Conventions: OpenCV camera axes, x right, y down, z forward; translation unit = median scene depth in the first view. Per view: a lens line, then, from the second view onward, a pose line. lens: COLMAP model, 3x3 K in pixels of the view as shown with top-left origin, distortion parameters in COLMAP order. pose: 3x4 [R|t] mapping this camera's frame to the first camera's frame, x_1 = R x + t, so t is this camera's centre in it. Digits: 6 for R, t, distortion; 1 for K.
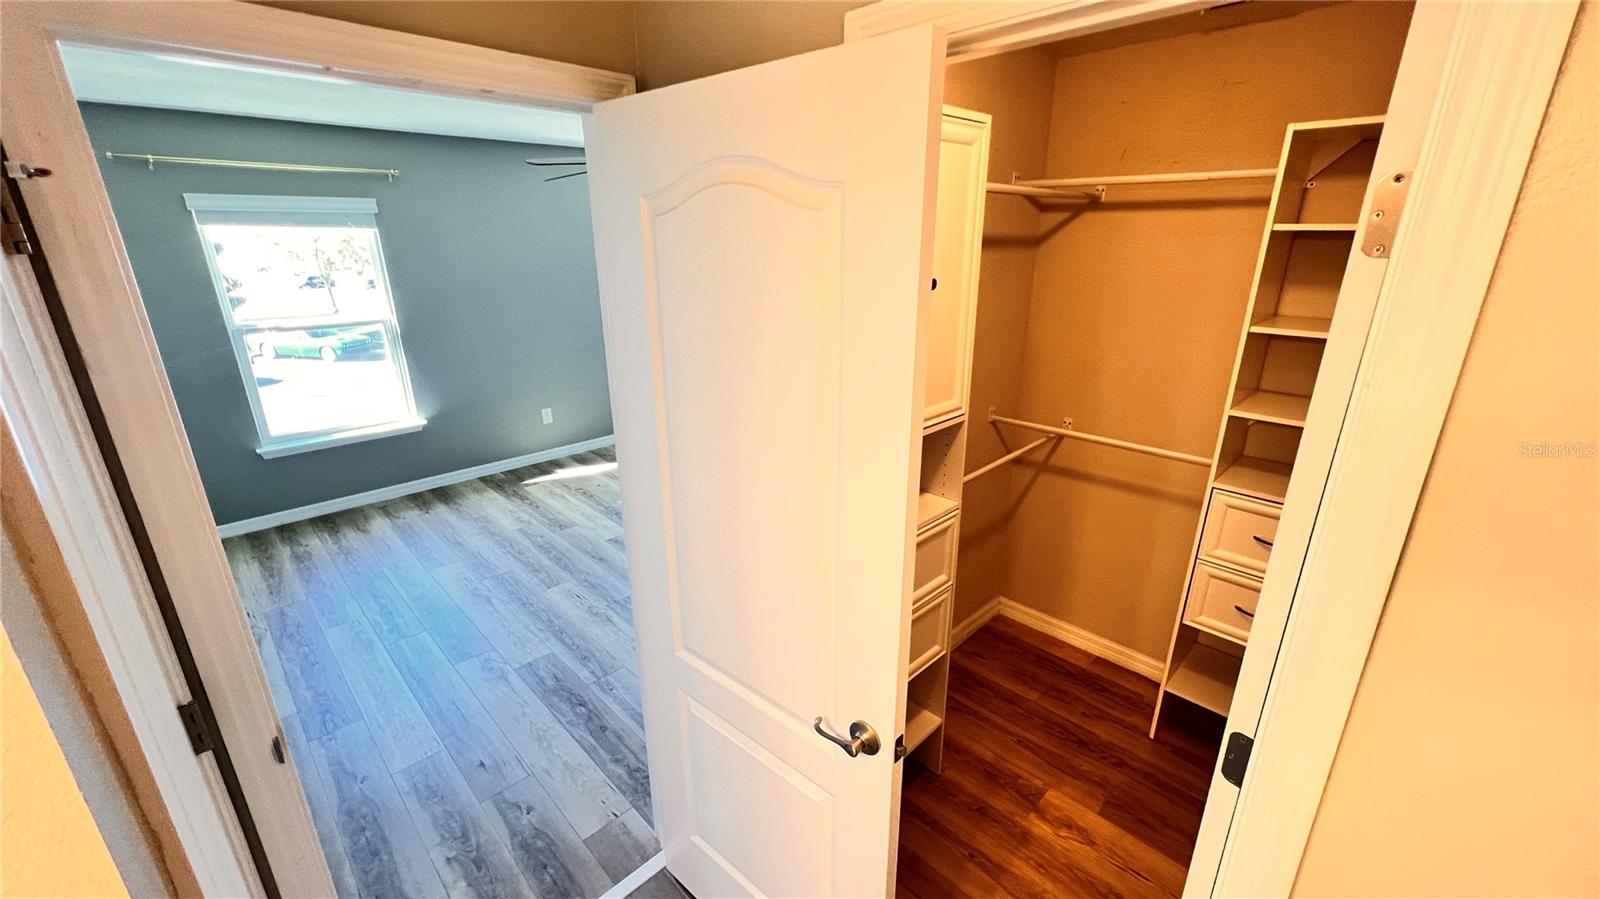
lens RADIAL K [[640.1, 0, 799.2], [0, 640.1, 451.8], [0, 0, 1]] dist [0.000042, 0.000231]
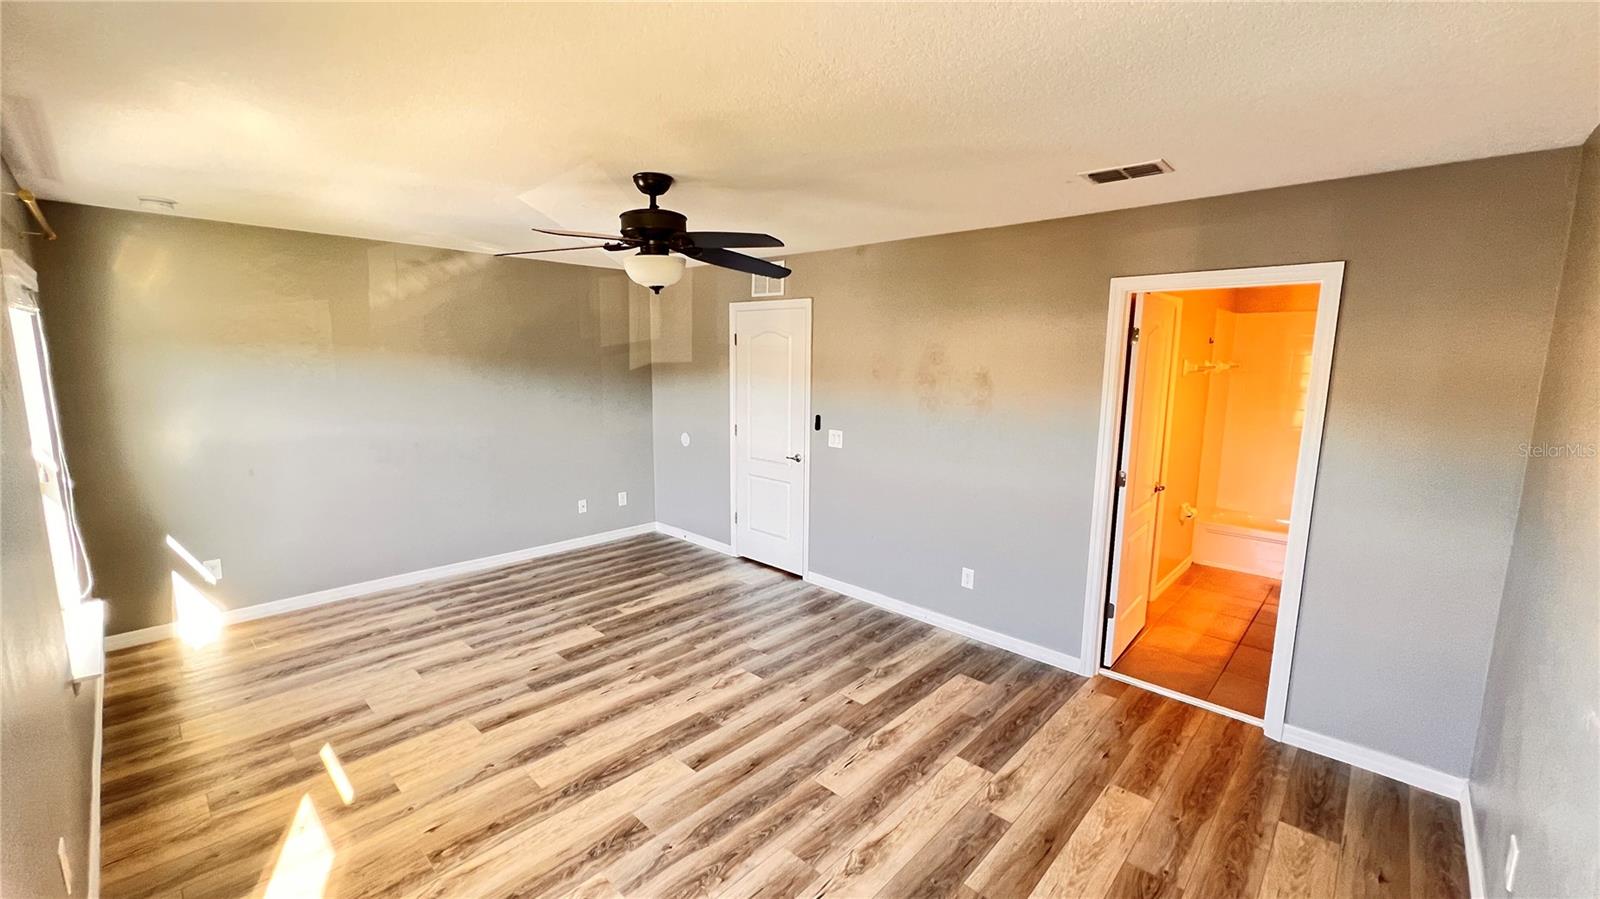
lens RADIAL K [[640.1, 0, 799.2], [0, 640.1, 451.8], [0, 0, 1]] dist [0.000042, 0.000231]
pose [[-0.041283, -0.149801, 0.987854, -0.889525], [0.311241, 0.937575, 0.155184, -0.236984], [-0.949434, 0.313867, 0.007918, 0.764114]]
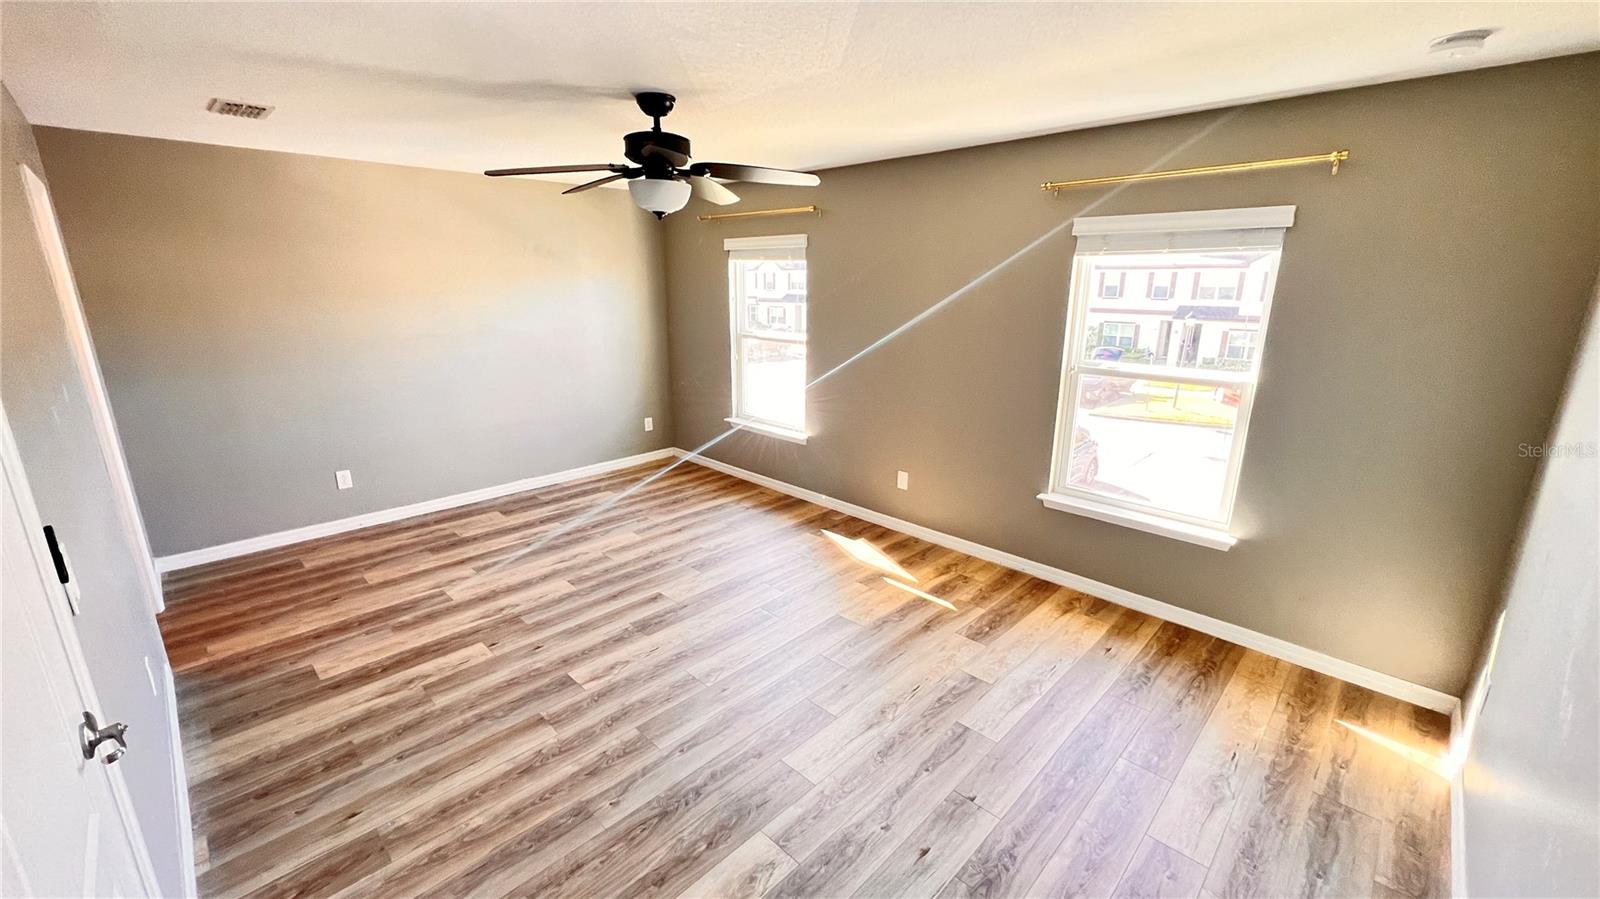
lens RADIAL K [[640.9, 0, 800.0], [0, 640.9, 449.5], [0, 0, 1]] dist [-0.000035, 0.000483]
pose [[0.017316, 0.265607, -0.963926, 0.511770], [-0.326130, 0.912844, 0.245673, -0.327252], [0.945166, 0.310111, 0.102429, 1.002191]]
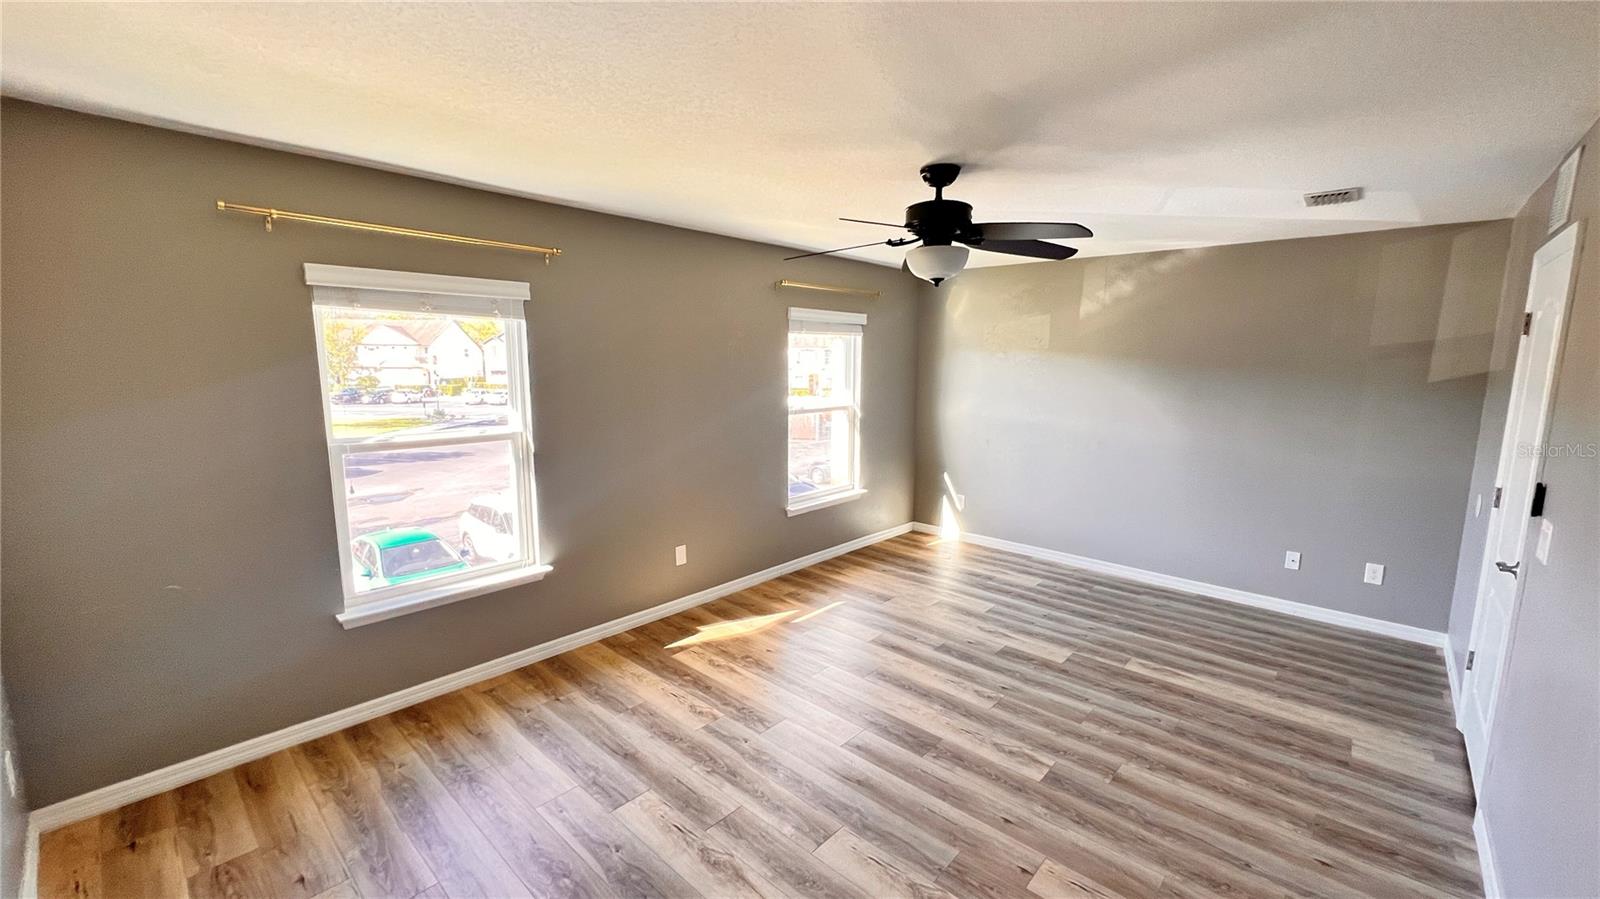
lens RADIAL K [[640.1, 0, 799.2], [0, 640.1, 451.8], [0, 0, 1]] dist [0.000042, 0.000231]
pose [[0.998532, 0.002942, 0.054088, -0.375764], [0.006886, 0.983527, -0.180628, -0.049095], [-0.053728, 0.180735, 0.982063, 0.251954]]
